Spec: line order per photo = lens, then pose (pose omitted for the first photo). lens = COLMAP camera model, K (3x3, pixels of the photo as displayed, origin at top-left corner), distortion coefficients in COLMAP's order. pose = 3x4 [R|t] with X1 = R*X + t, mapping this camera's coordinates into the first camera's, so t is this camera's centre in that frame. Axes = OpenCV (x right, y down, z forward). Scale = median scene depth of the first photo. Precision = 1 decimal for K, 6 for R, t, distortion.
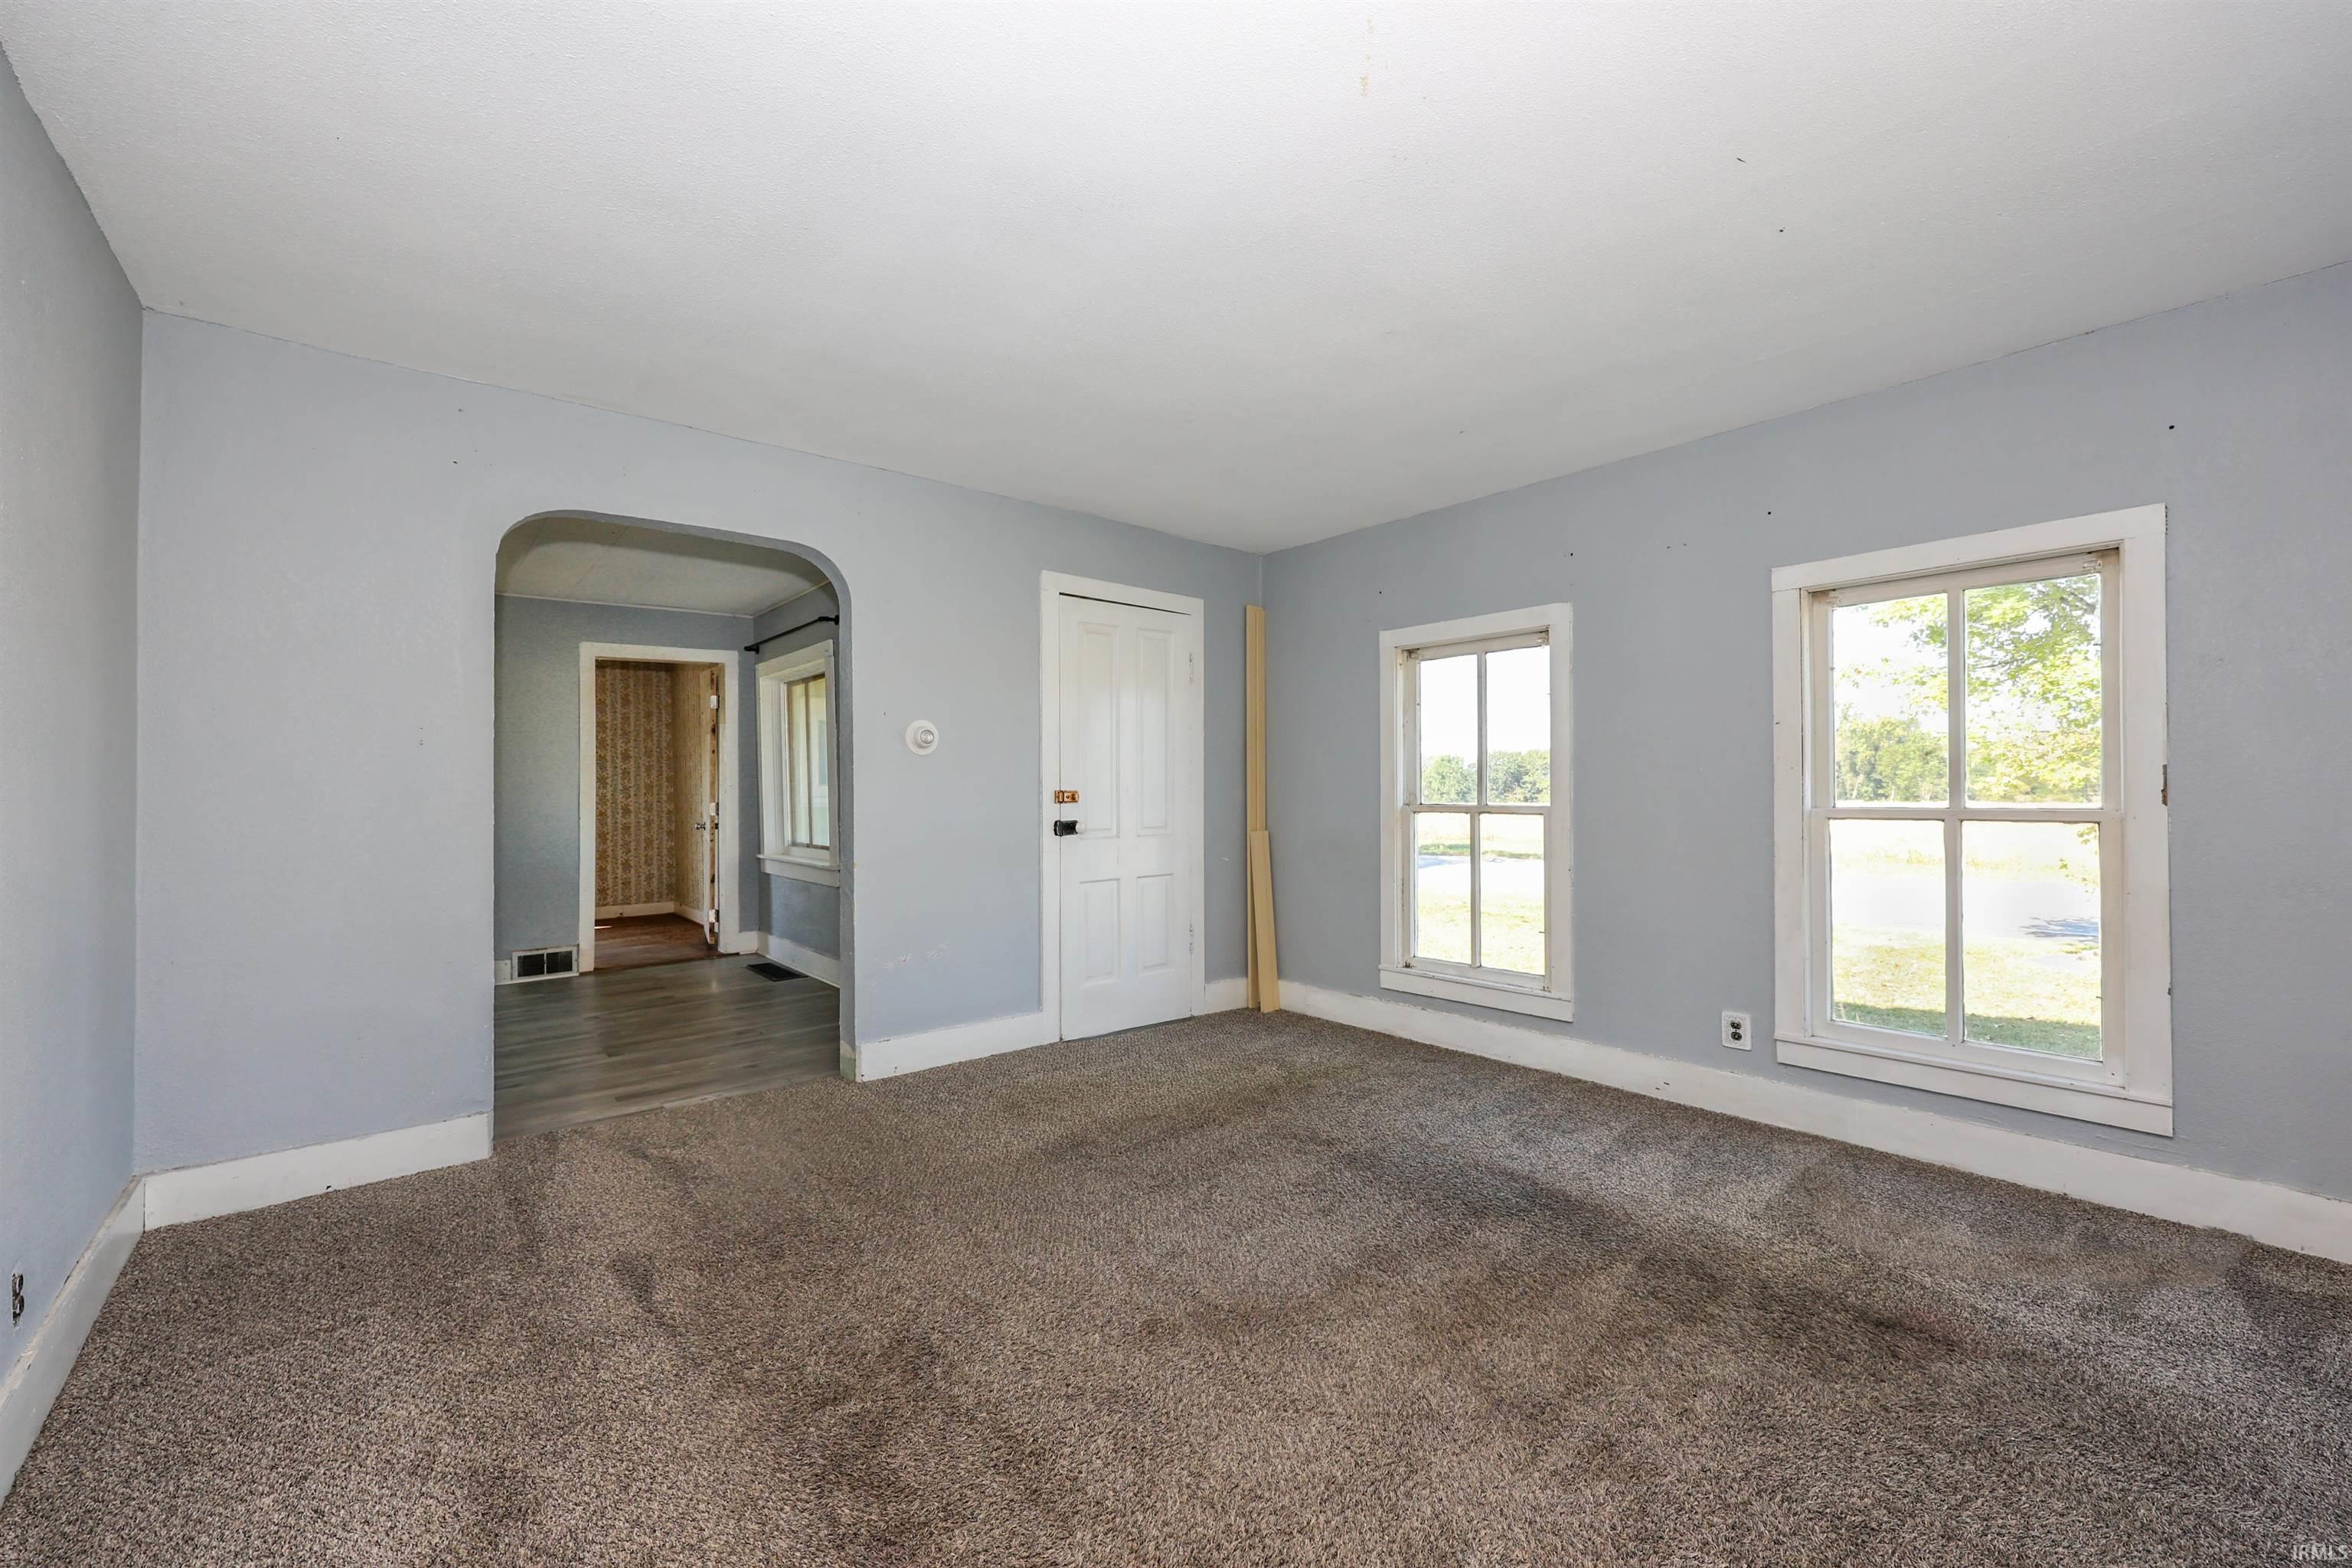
lens RADIAL K [[943.7, 0, 1176.0], [0, 943.7, 784.0], [0, 0, 1]] dist [0.001053, 0.000160]
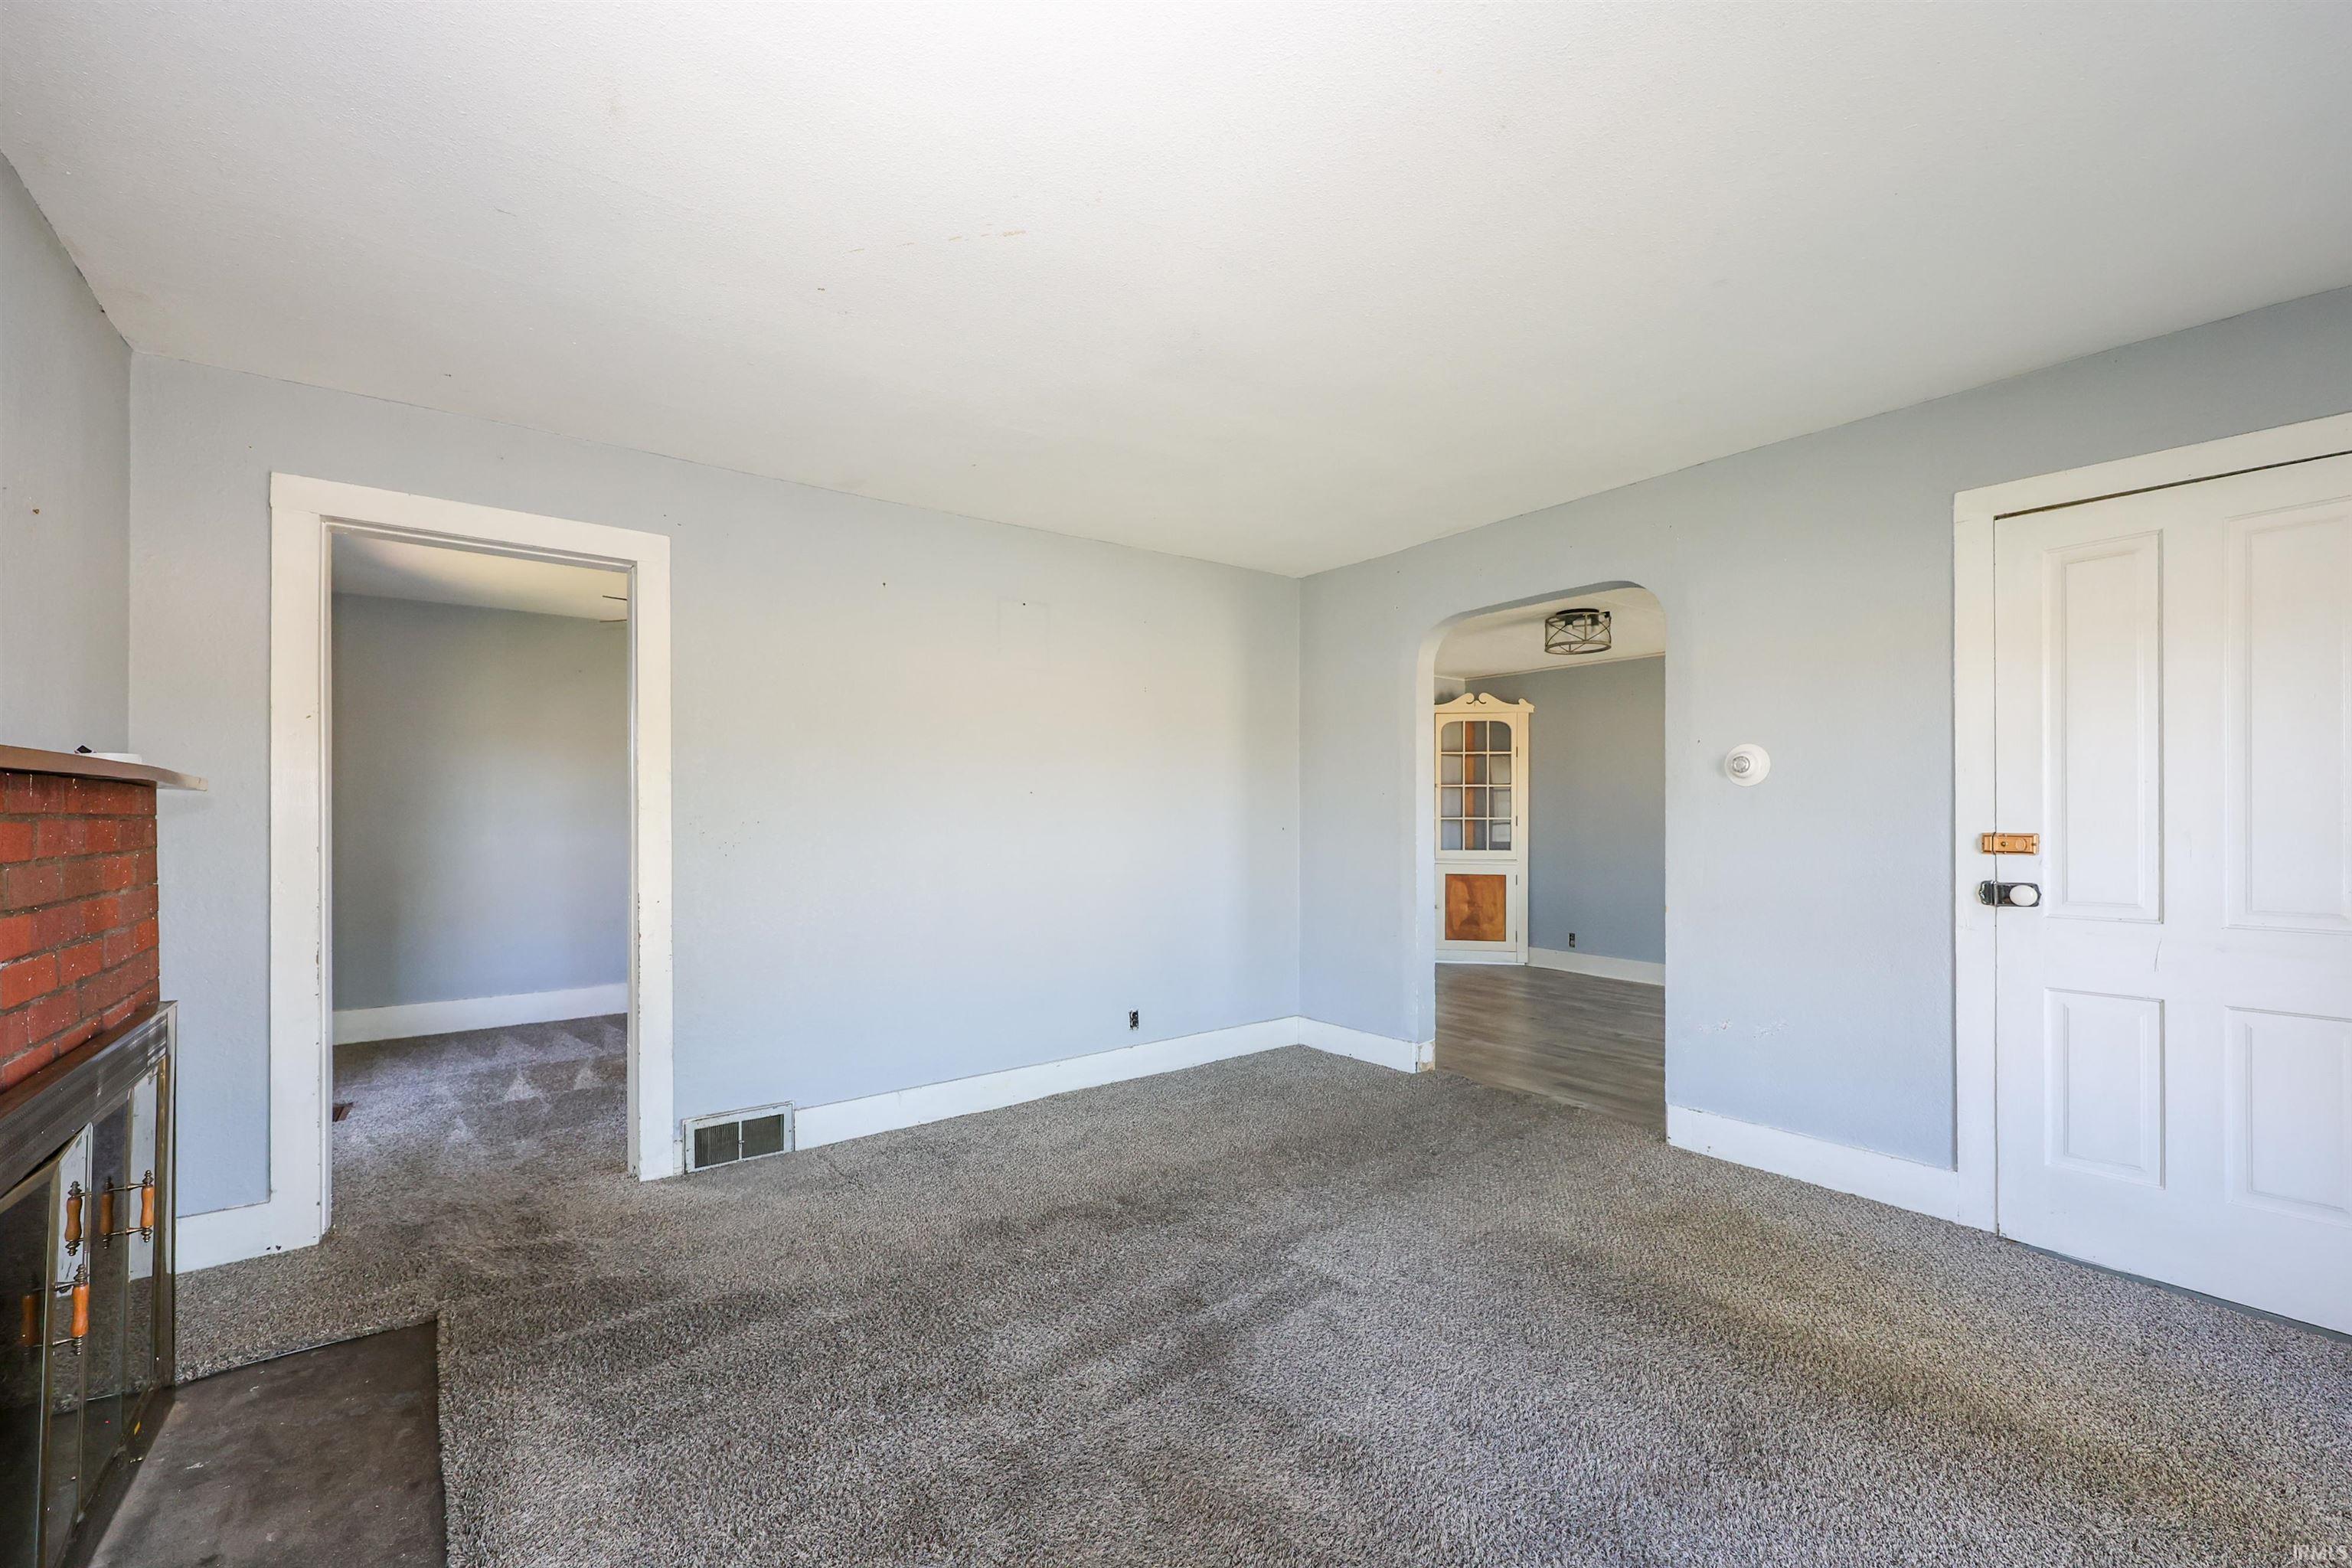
lens RADIAL K [[953.5, 0, 1184.2], [0, 953.5, 817.9], [0, 0, 1]] dist [-0.000642, -0.000050]
pose [[-0.052468, 0.002921, -0.998618, 0.694757], [0.004057, 0.999988, 0.002712, -0.009469], [0.998614, -0.003909, -0.052479, 0.644007]]
